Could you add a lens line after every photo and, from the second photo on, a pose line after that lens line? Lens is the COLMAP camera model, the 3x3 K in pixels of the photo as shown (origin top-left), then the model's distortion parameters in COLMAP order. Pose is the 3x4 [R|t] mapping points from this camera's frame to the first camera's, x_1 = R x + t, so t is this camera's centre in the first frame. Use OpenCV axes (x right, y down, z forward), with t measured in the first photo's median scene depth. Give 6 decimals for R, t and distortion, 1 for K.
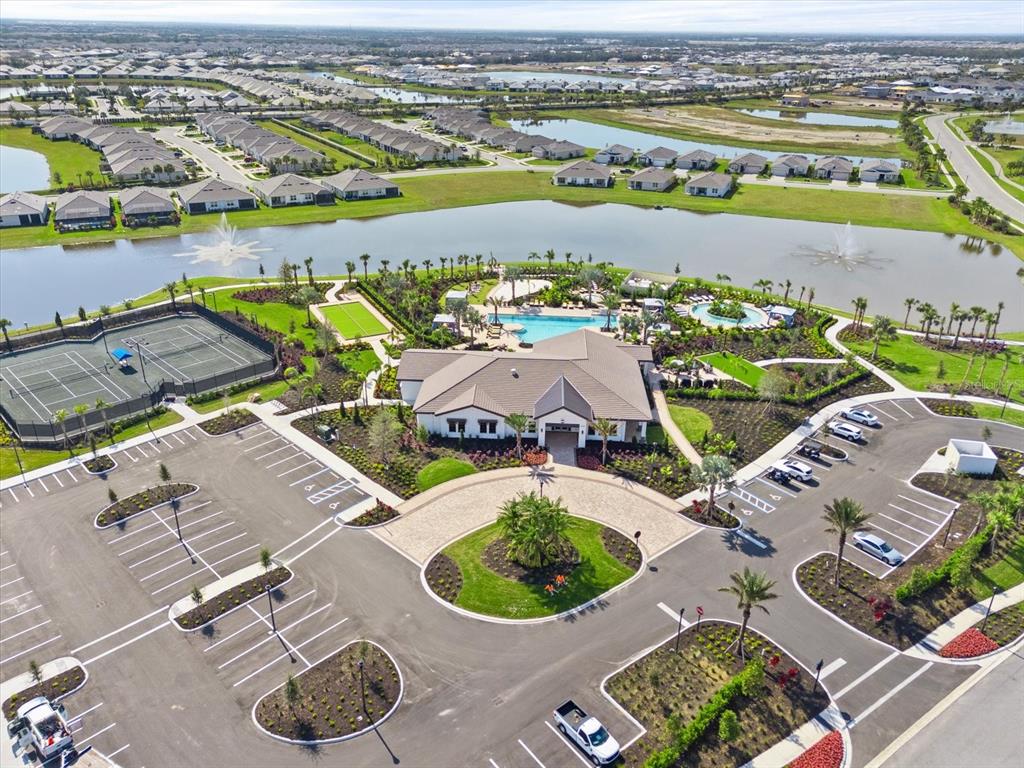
lens RADIAL K [[749.2, 0, 512.0], [0, 749.2, 384.0], [0, 0, 1]] dist [0.057400, -0.041595]
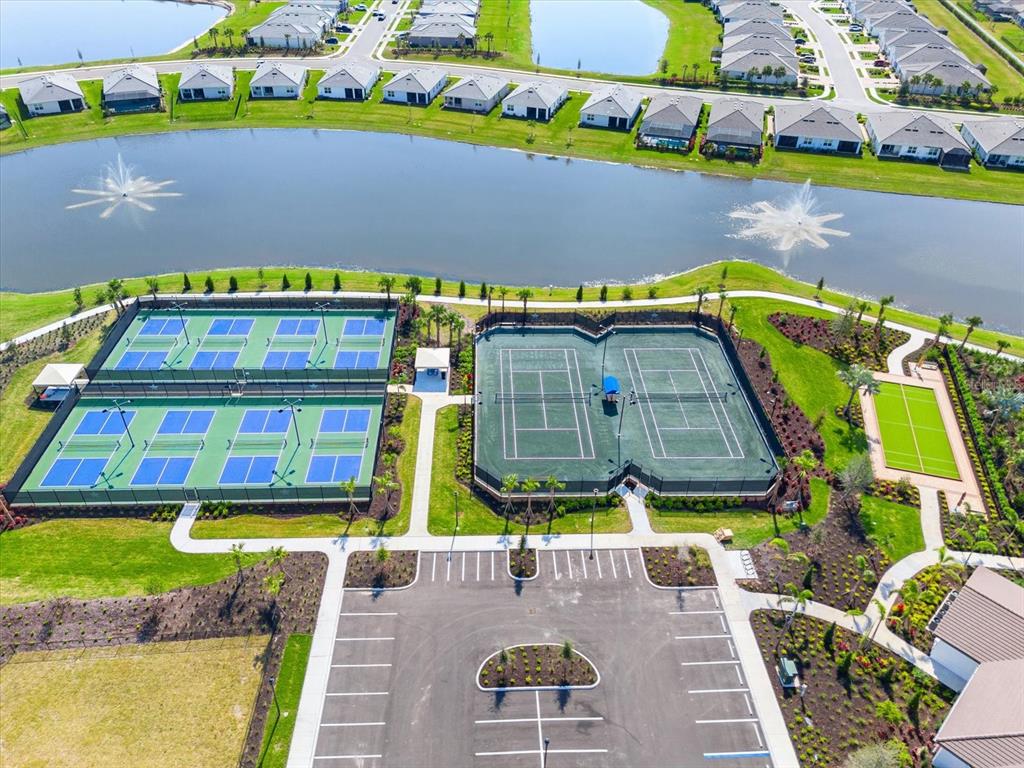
lens RADIAL K [[749.2, 0, 512.0], [0, 749.2, 384.0], [0, 0, 1]] dist [0.057400, -0.041595]
pose [[0.733226, 0.409204, -0.543076, -0.119380], [-0.297682, 0.911227, 0.284693, -0.212914], [0.611363, -0.047081, 0.789949, 0.227418]]
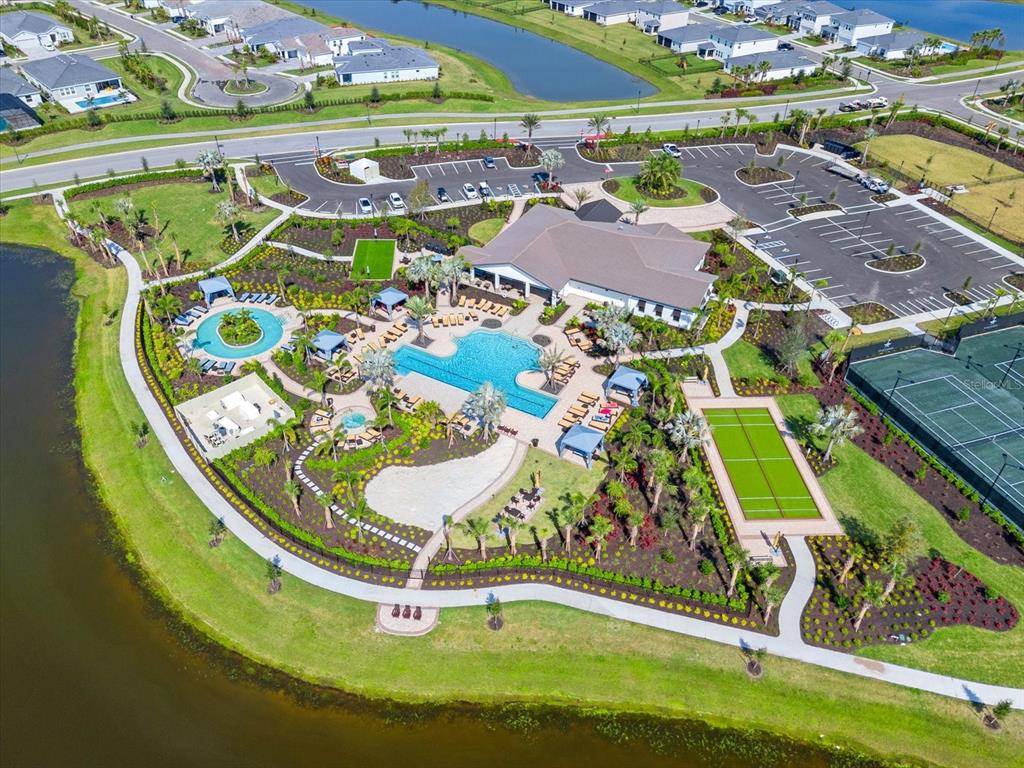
lens RADIAL K [[749.2, 0, 512.0], [0, 749.2, 384.0], [0, 0, 1]] dist [0.057400, -0.041595]
pose [[-0.905745, -0.285432, 0.313296, -0.208408], [0.150080, 0.475311, 0.866923, -0.700397], [-0.396361, 0.832230, -0.387673, 1.288574]]
